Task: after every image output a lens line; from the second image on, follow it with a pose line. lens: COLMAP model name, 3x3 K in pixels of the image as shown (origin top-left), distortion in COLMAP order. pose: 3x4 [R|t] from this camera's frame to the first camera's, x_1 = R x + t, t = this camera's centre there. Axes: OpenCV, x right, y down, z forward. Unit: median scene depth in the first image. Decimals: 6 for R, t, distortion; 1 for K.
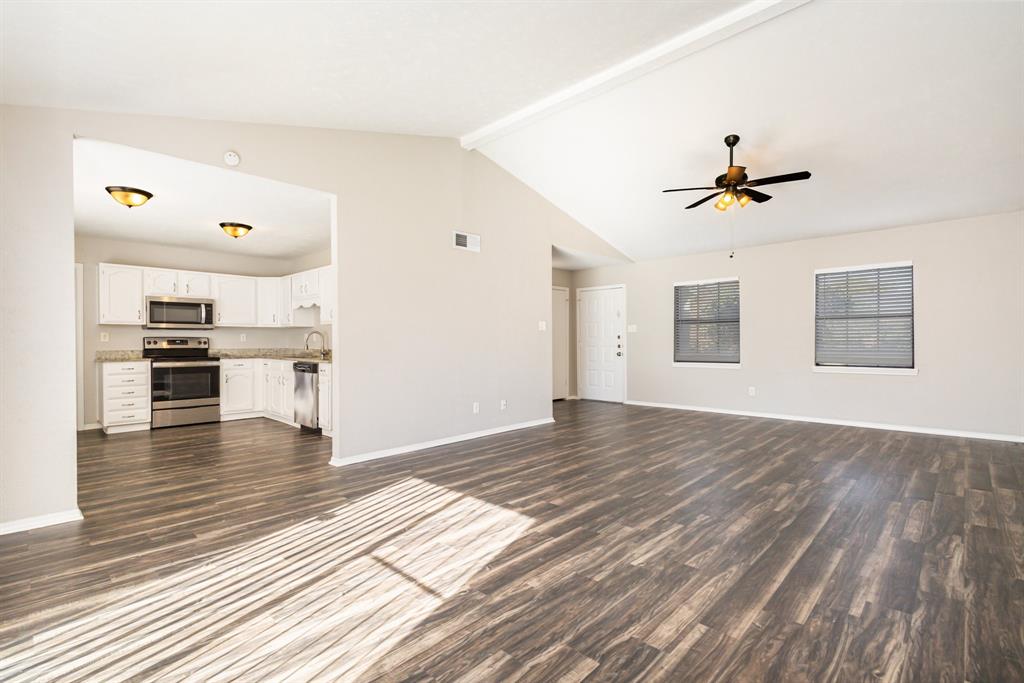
lens RADIAL K [[473.6, 0, 514.9], [0, 473.6, 341.0], [0, 0, 1]] dist [0.005947, -0.002942]
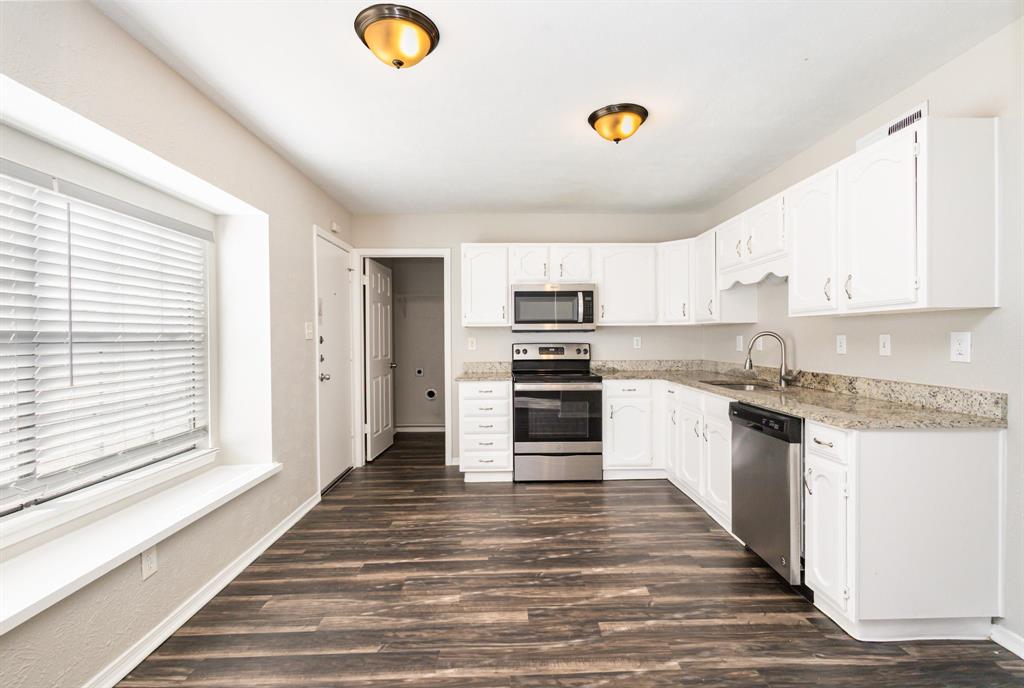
lens RADIAL K [[473.6, 0, 518.8], [0, 473.6, 344.9], [0, 0, 1]] dist [0.005947, -0.002942]
pose [[0.710034, 0.007546, -0.704127, -0.266506], [0.005163, 0.999860, 0.015921, -0.016952], [0.704149, -0.014940, 0.709895, 0.488194]]
